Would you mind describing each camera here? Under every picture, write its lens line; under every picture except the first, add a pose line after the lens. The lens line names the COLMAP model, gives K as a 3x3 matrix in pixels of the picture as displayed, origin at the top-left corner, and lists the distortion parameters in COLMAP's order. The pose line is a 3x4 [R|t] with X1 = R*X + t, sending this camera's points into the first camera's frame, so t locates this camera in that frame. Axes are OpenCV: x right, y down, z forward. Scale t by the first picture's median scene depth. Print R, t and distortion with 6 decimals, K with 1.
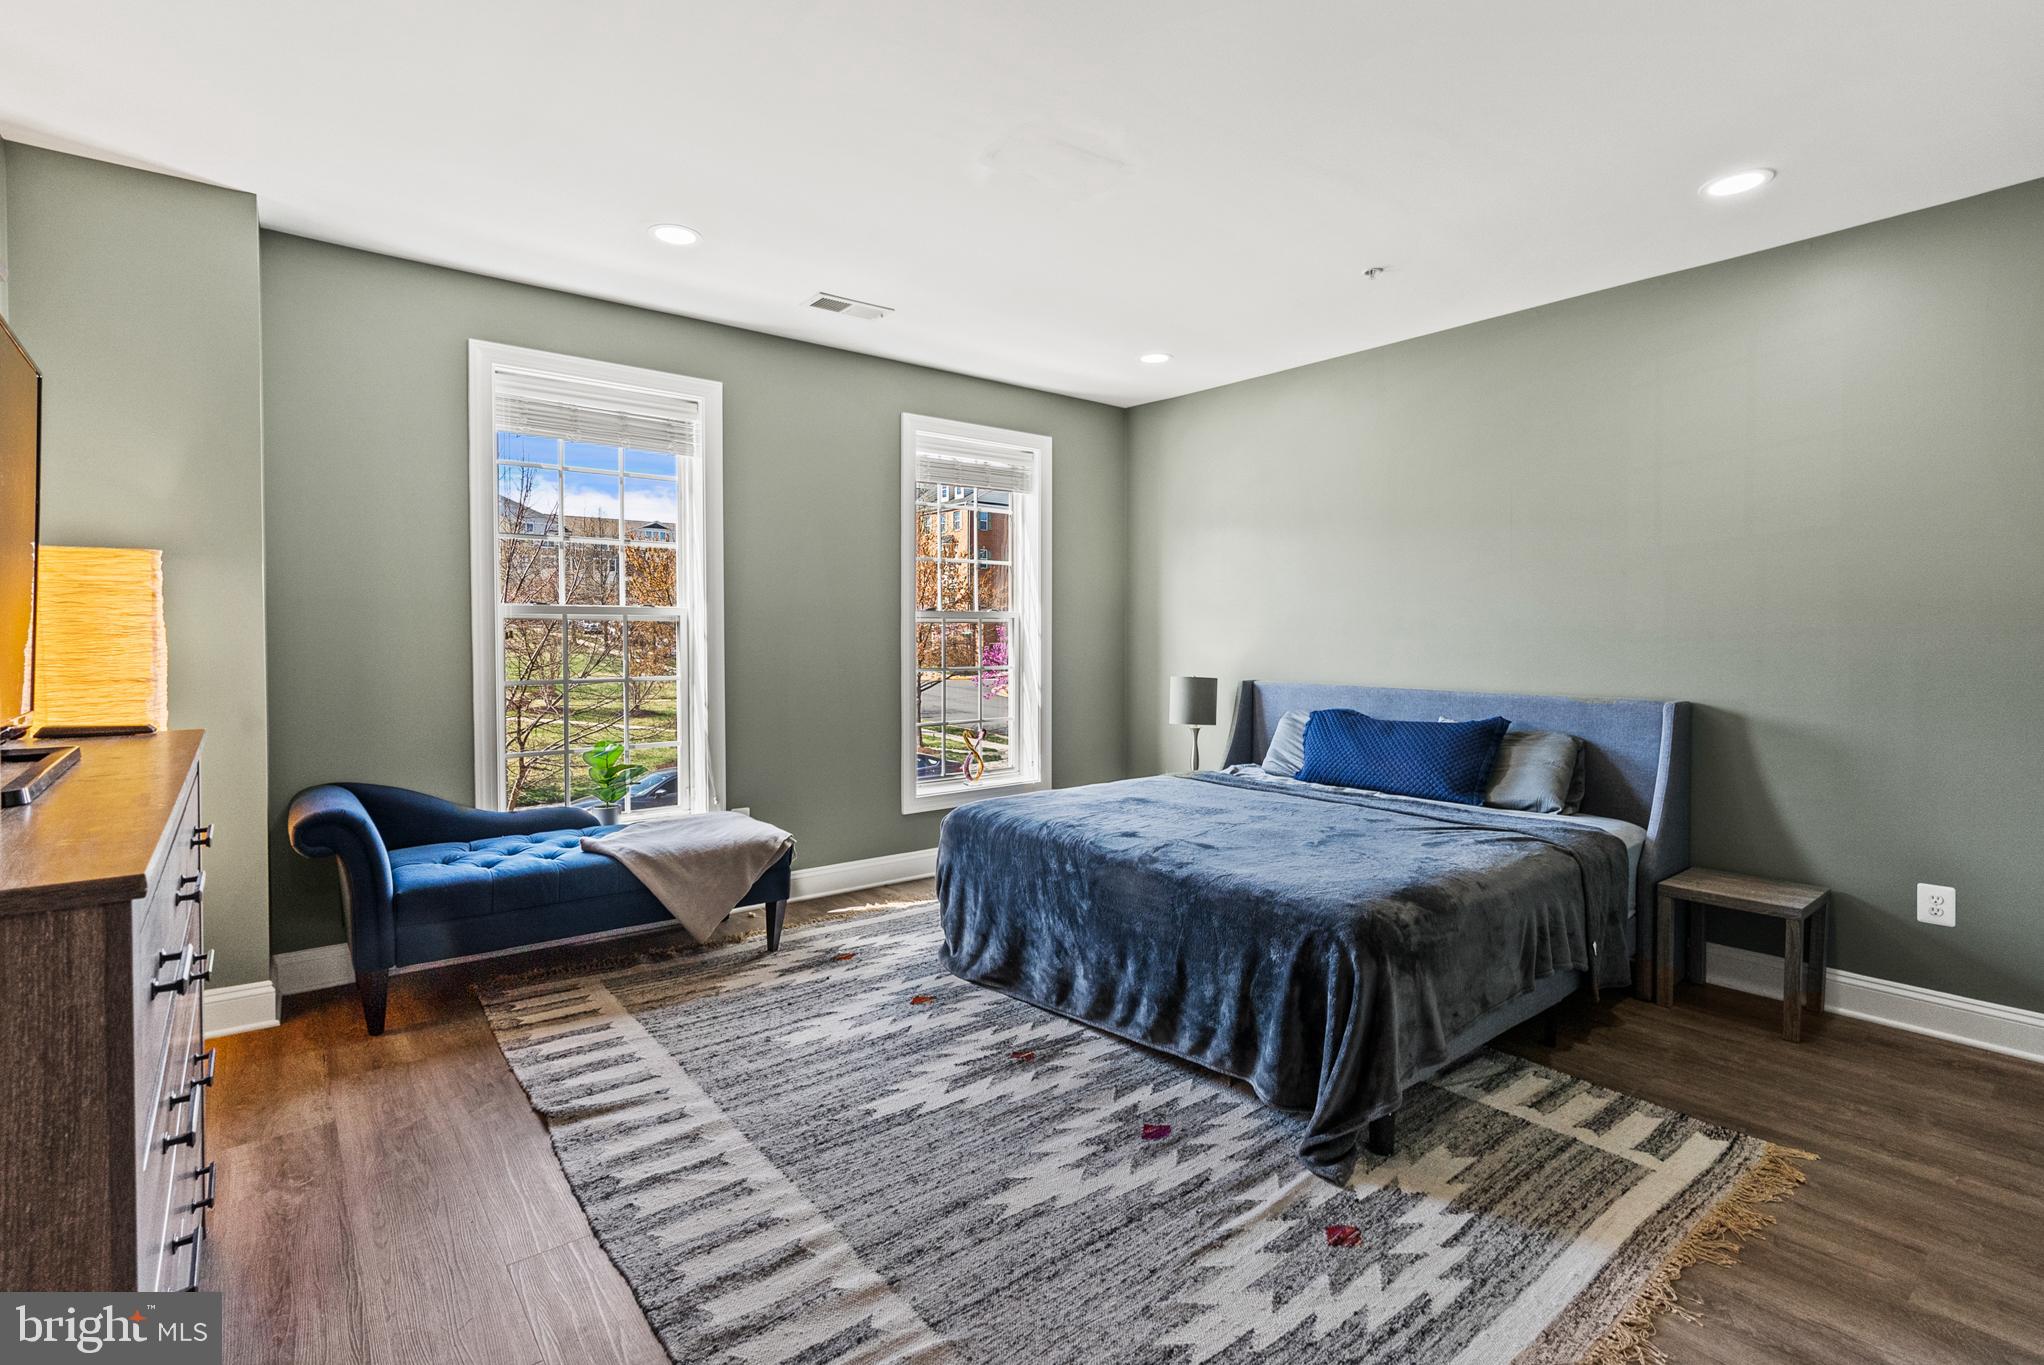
lens RADIAL K [[953.6, 0, 1052.3], [0, 953.6, 648.2], [0, 0, 1]] dist [-0.011818, 0.006760]
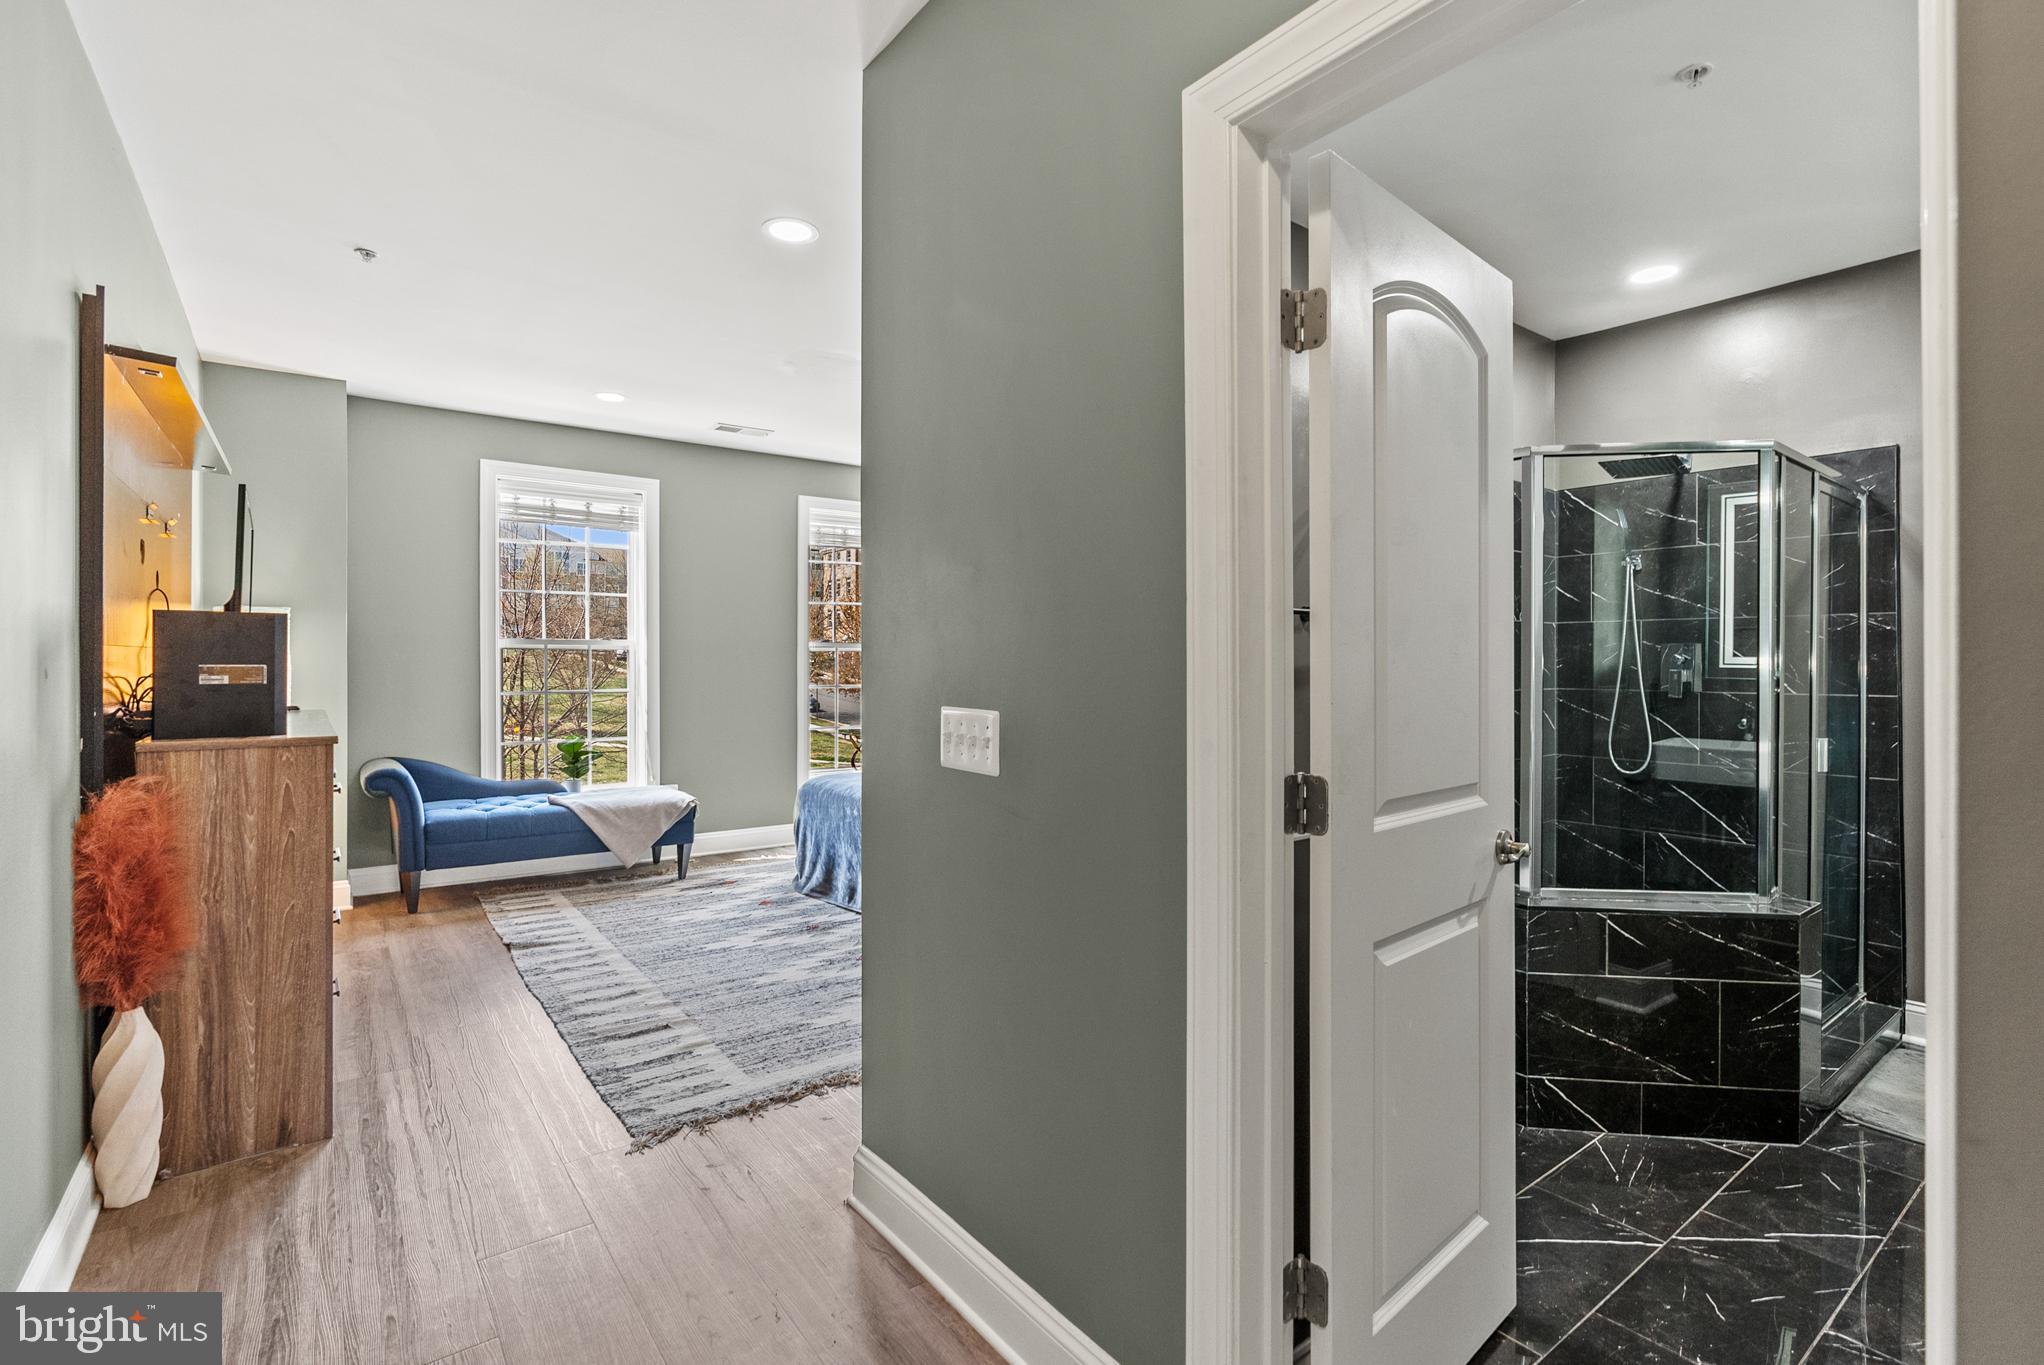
lens RADIAL K [[953.6, 0, 1041.4], [0, 953.6, 659.5], [0, 0, 1]] dist [-0.011818, 0.006760]
pose [[0.999208, 0.001551, -0.039766, 0.365000], [-0.002206, 0.999862, -0.016439, 0.009515], [0.039735, 0.016514, 0.999074, -0.502686]]
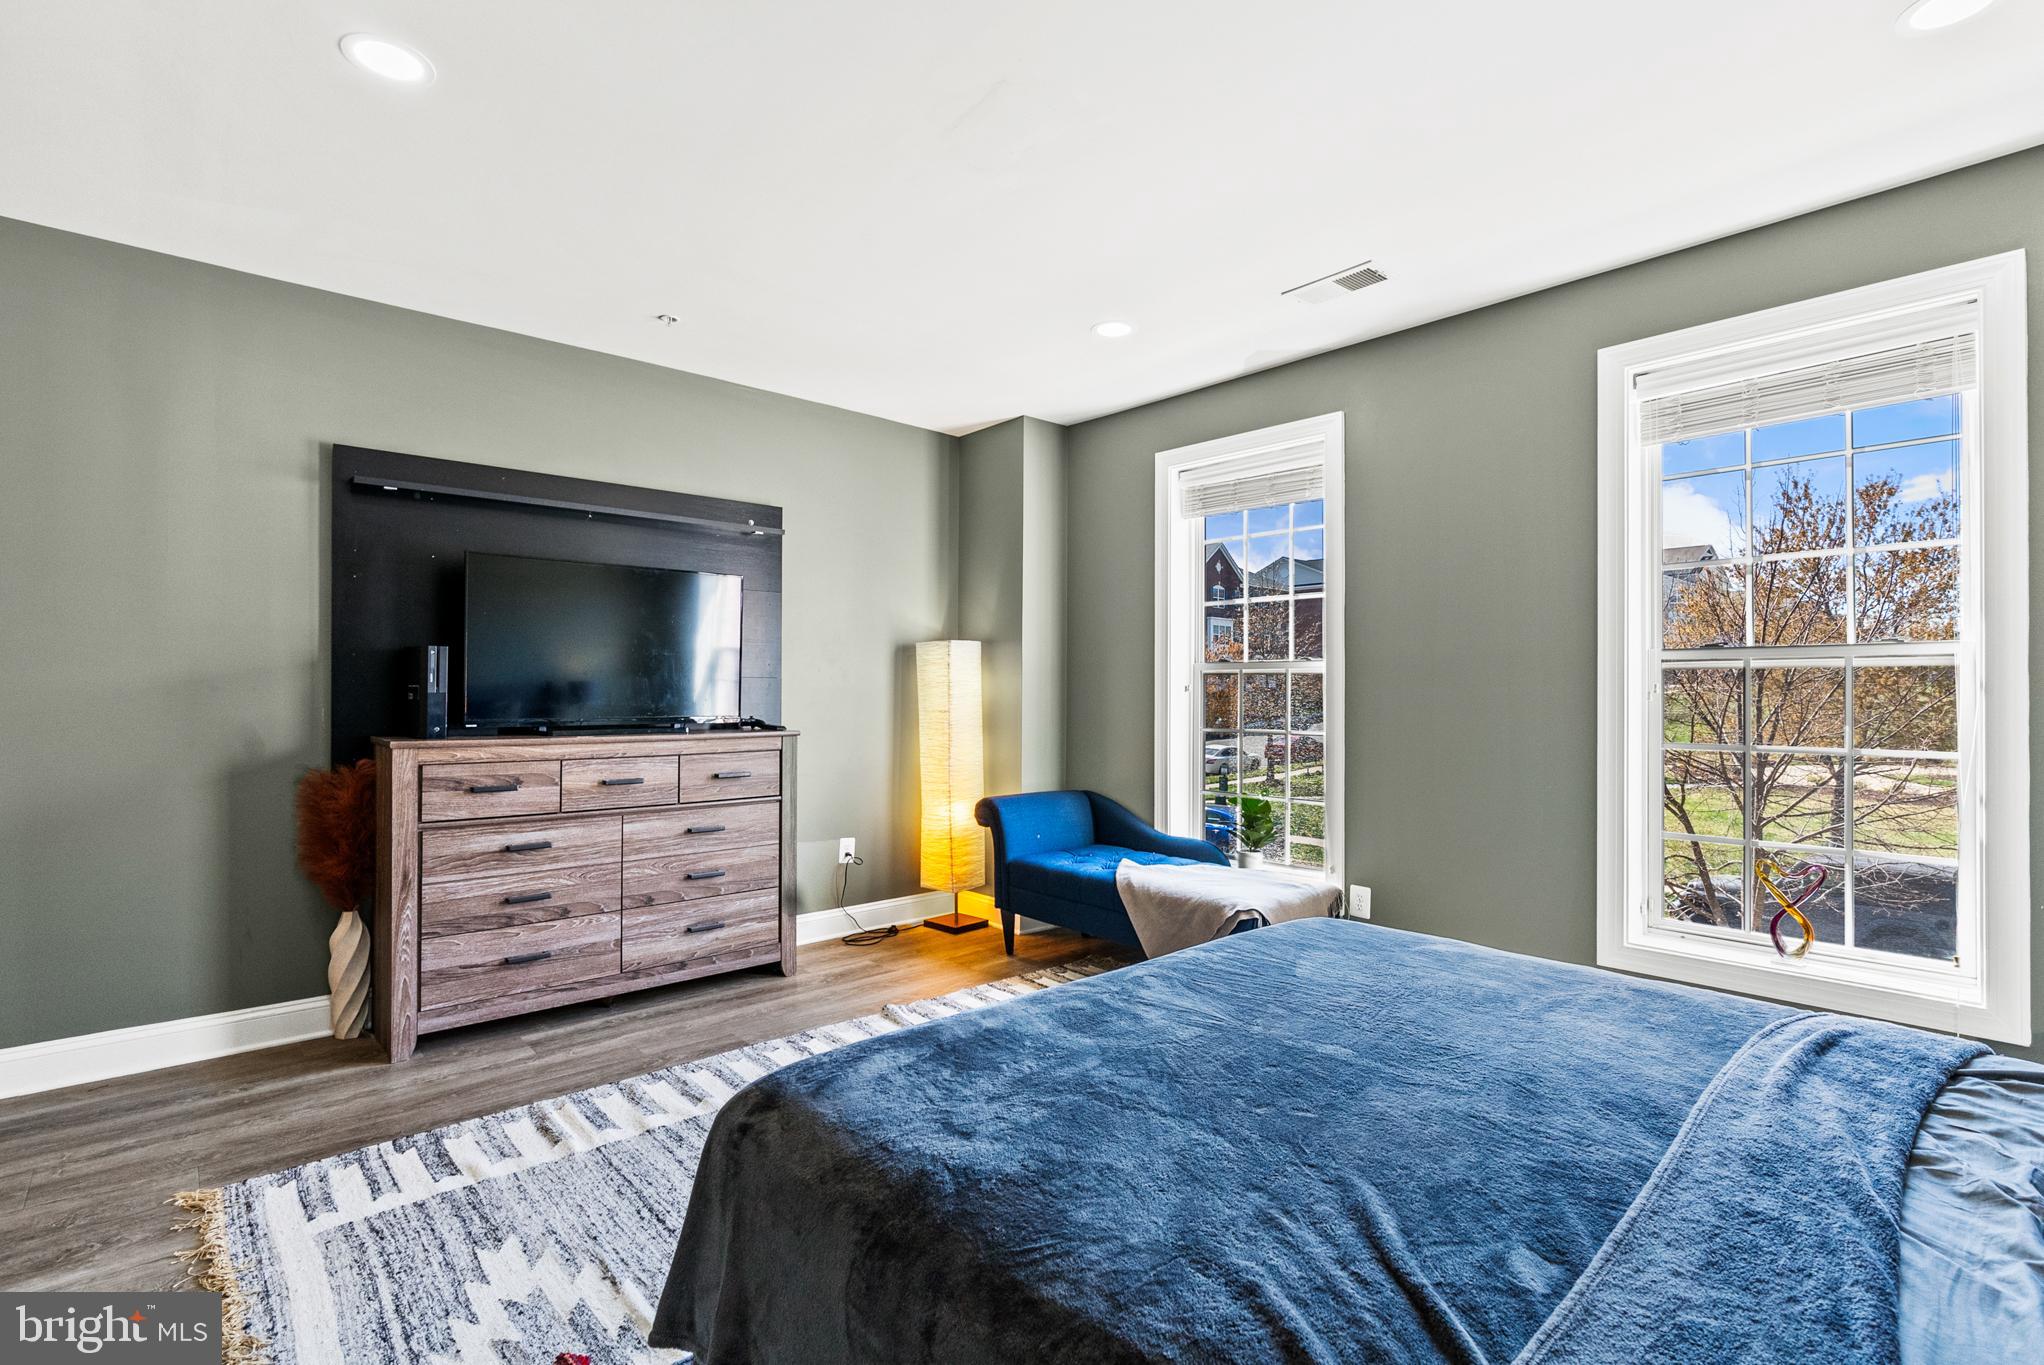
lens RADIAL K [[953.6, 0, 952.8], [0, 953.6, 683.0], [0, 0, 1]] dist [-0.011818, 0.006760]
pose [[0.004256, -0.013646, -0.999898, 0.736246], [-0.018259, 0.999739, -0.013722, 0.003170], [0.999824, 0.018316, 0.004006, 0.834031]]
